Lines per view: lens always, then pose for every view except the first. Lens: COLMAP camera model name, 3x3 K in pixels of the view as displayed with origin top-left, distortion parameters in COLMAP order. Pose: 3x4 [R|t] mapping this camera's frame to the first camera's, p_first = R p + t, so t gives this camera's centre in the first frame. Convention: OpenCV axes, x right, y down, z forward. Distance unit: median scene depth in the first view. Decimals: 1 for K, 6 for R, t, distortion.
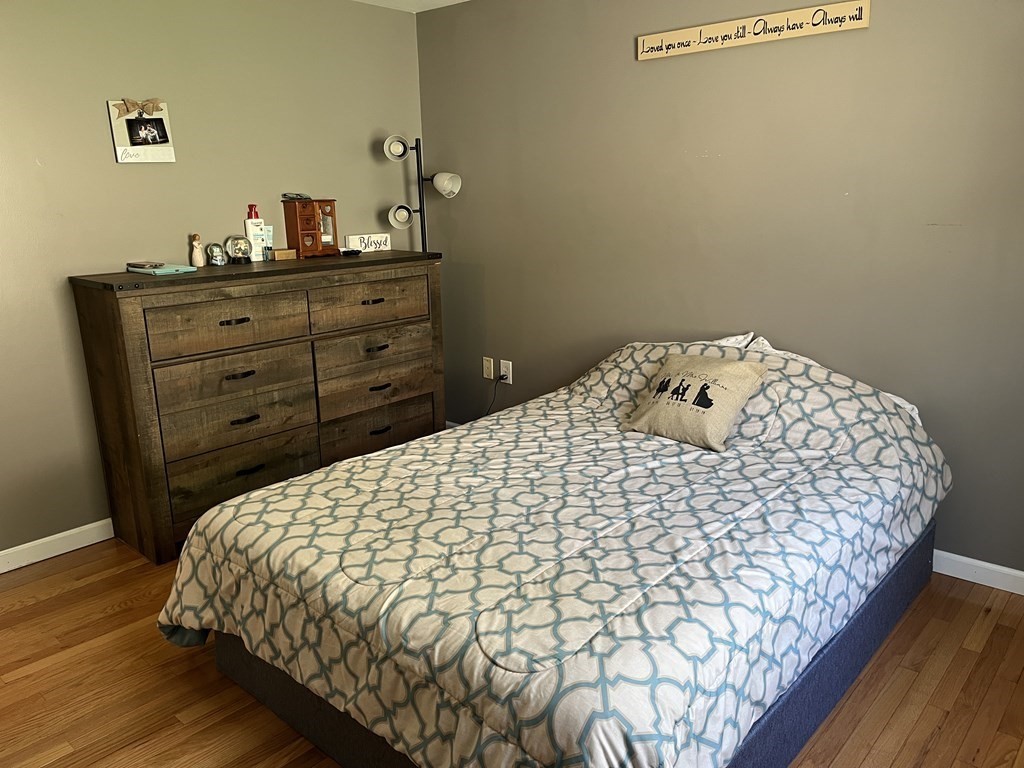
lens RADIAL K [[776.9, 0, 512.0], [0, 776.9, 384.1], [0, 0, 1]] dist [0.022494, -0.029408]
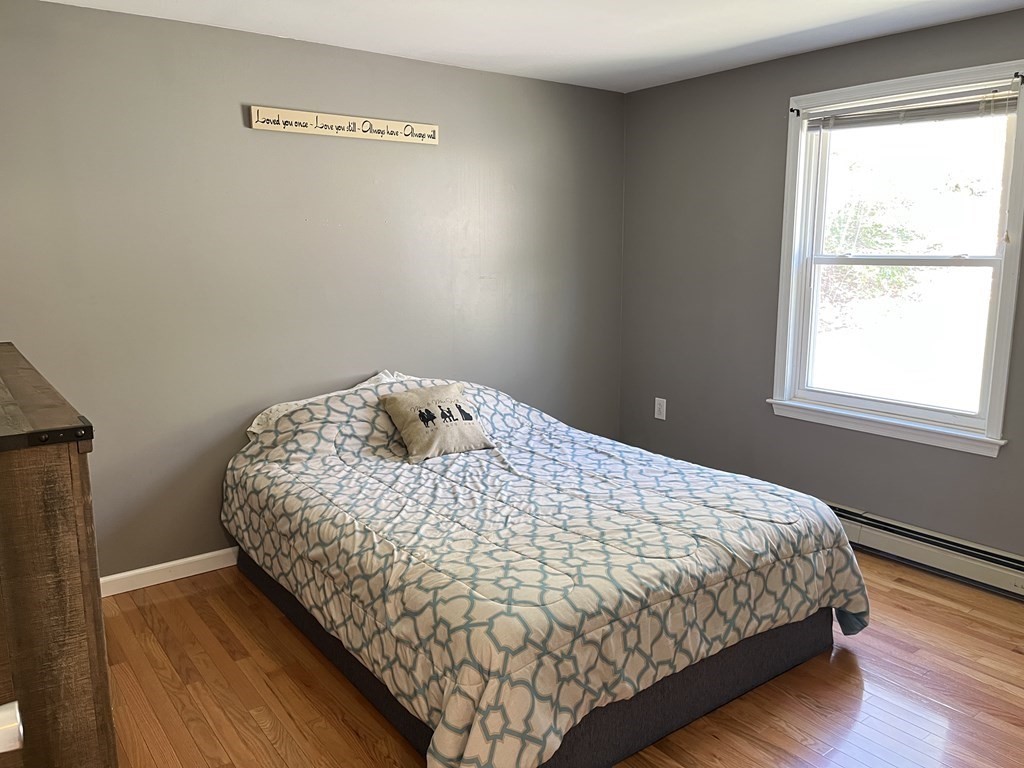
lens RADIAL K [[776.9, 0, 512.2], [0, 776.9, 382.9], [0, 0, 1]] dist [0.022494, -0.029408]
pose [[0.186221, -0.150417, 0.970926, -0.918605], [0.239116, 0.965437, 0.103705, -0.137092], [-0.952967, 0.212851, 0.215752, 0.603714]]
